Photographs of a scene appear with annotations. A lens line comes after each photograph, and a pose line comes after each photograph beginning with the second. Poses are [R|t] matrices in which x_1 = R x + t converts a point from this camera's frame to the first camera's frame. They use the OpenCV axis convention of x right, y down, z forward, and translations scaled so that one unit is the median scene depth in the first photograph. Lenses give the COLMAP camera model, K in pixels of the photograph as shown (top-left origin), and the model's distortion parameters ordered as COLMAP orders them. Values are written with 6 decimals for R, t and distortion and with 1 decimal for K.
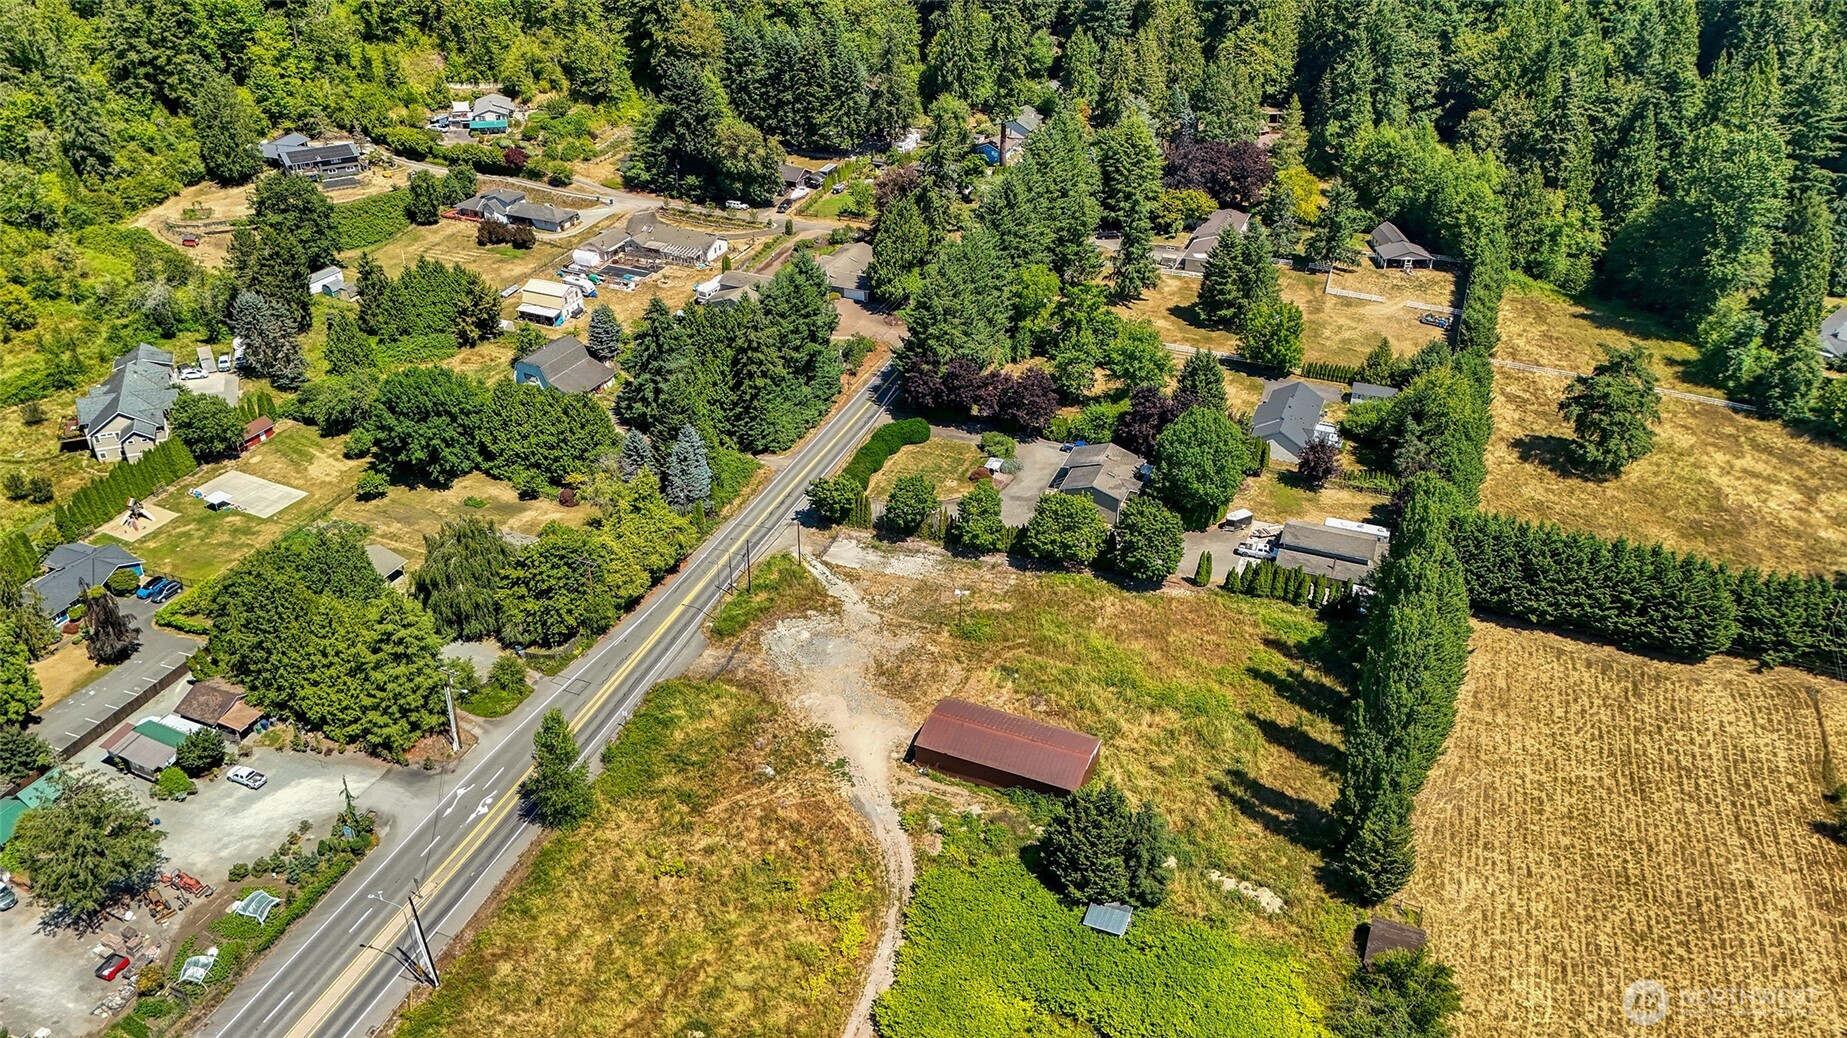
lens RADIAL K [[1361.8, 0, 922.4], [0, 1361.8, 512.4], [0, 0, 1]] dist [0.072155, -0.072379]
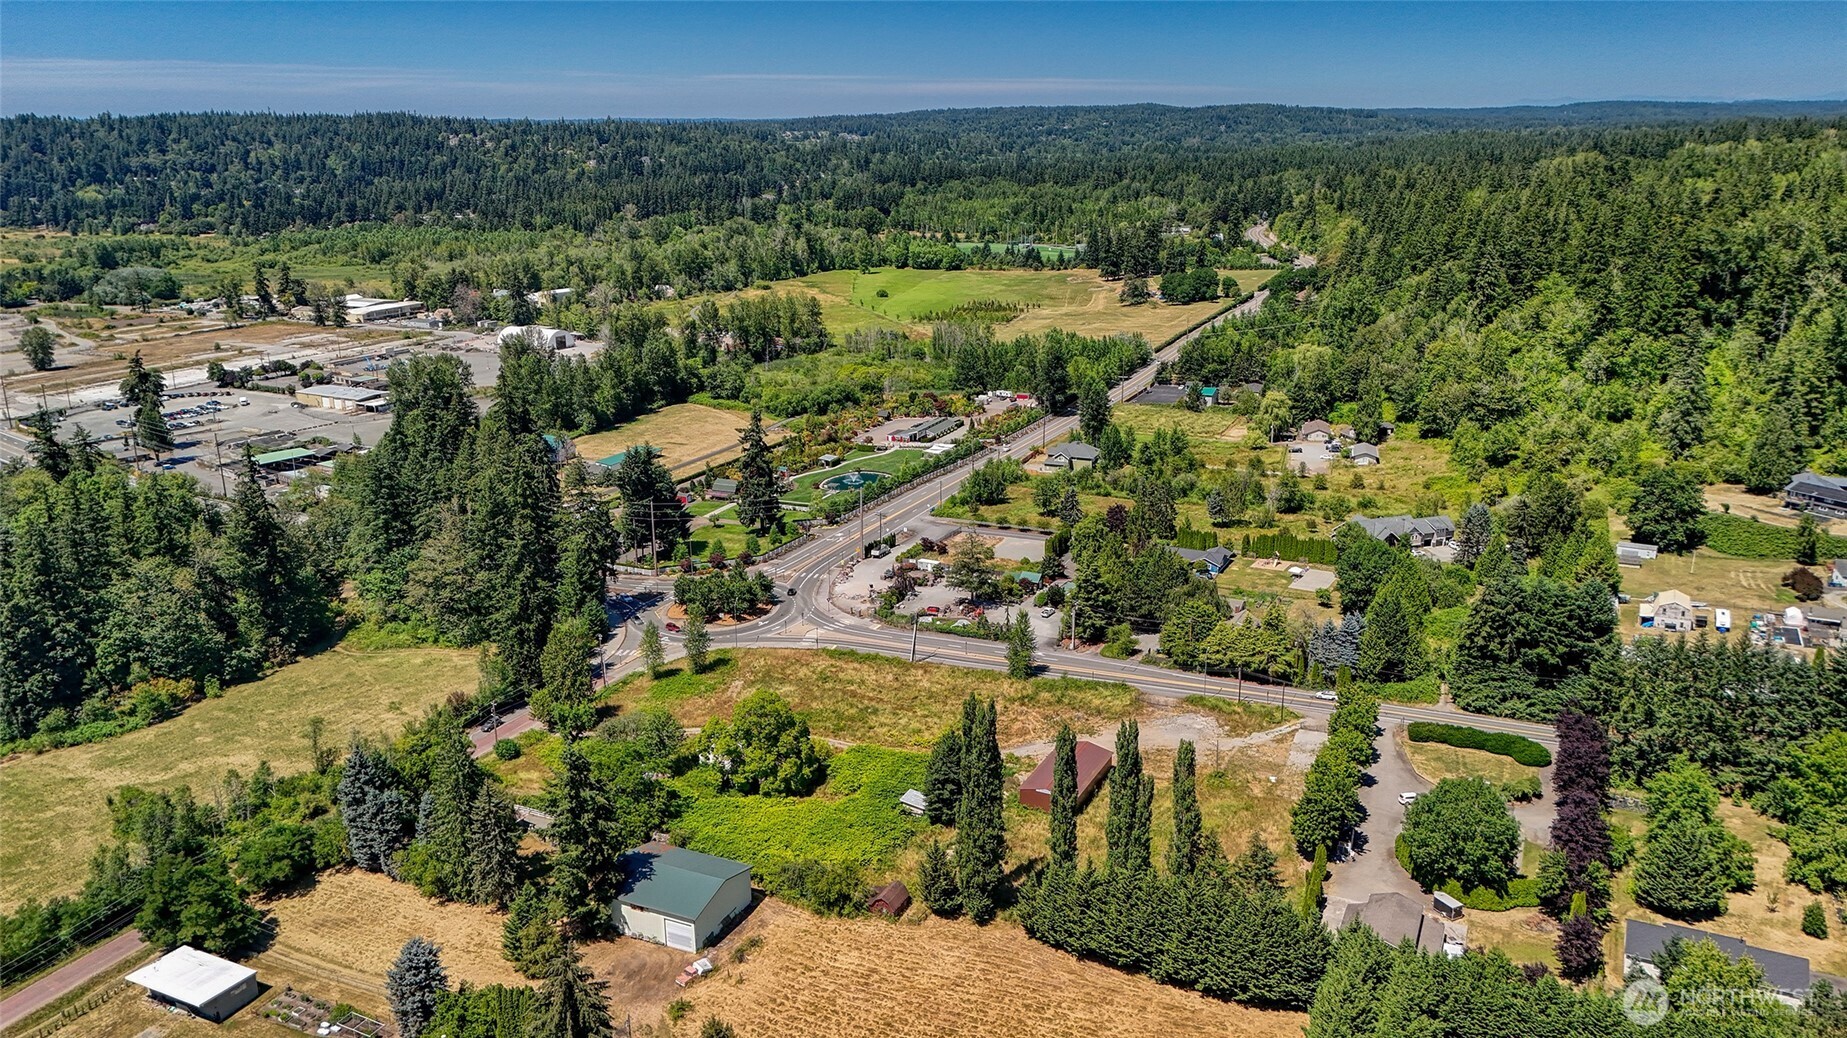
lens RADIAL K [[1357.5, 0, 926.5], [0, 1357.5, 511.9], [0, 0, 1]] dist [0.080901, -0.085670]
pose [[-0.079989, 0.269934, -0.959551, 1.004467], [-0.500981, 0.821335, 0.272814, -0.273557], [0.861754, 0.502539, 0.069534, 0.457823]]
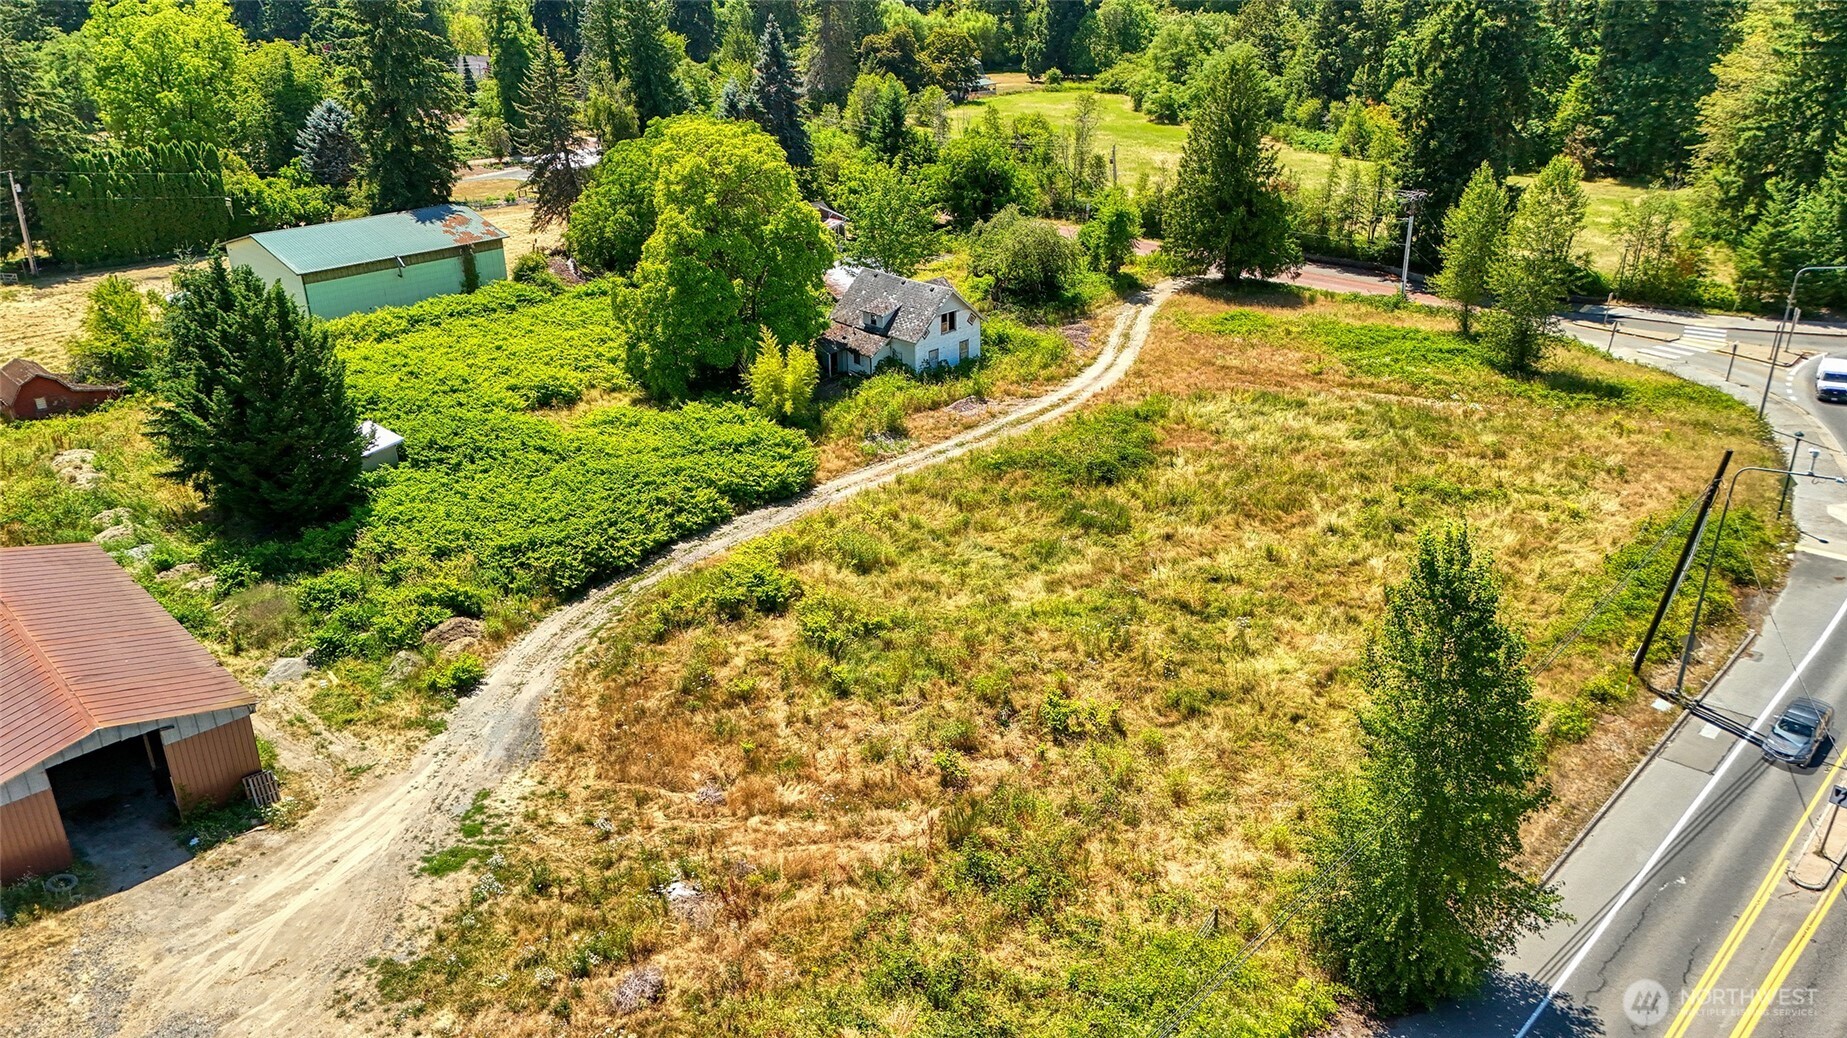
lens RADIAL K [[1351.6, 0, 920.7], [0, 1351.6, 523.3], [0, 0, 1]] dist [0.086803, -0.099910]
pose [[-0.917008, -0.161281, 0.364809, -0.179998], [0.207433, 0.588368, 0.781533, -0.046980], [-0.340688, 0.792346, -0.506083, 0.773086]]
